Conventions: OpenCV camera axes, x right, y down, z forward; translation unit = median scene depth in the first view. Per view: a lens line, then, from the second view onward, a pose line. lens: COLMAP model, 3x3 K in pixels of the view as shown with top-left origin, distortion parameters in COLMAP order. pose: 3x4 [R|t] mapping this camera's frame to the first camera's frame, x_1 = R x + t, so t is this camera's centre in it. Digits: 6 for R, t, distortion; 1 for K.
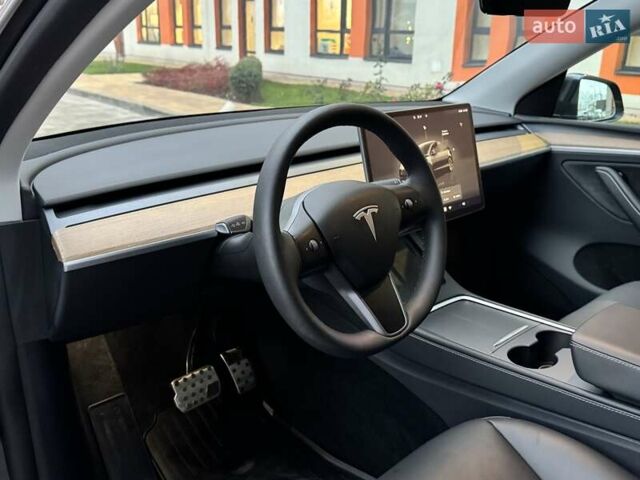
lens RADIAL K [[588.4, 0, 318.3], [0, 588.4, 242.6], [0, 0, 1]] dist [0.027961, 0.000000]
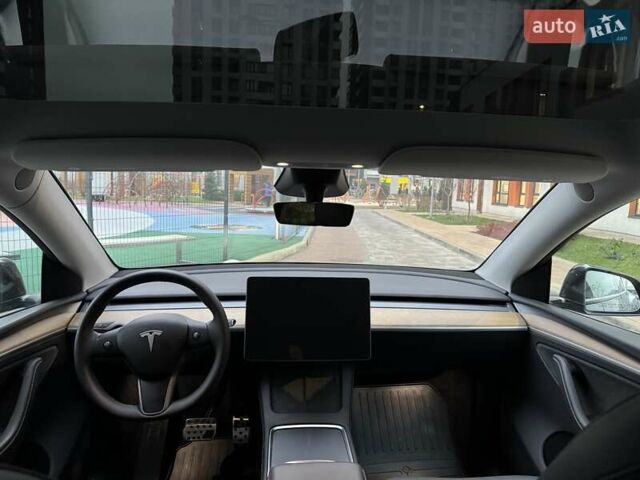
lens RADIAL K [[421.6, 0, 313.1], [0, 421.6, 236.3], [0, 0, 1]] dist [0.022253, 0.000149]
pose [[0.776258, 0.068294, -0.626705, 0.551842], [-0.220469, 0.960750, -0.168385, -0.101056], [0.590607, 0.268880, 0.760846, 0.120094]]
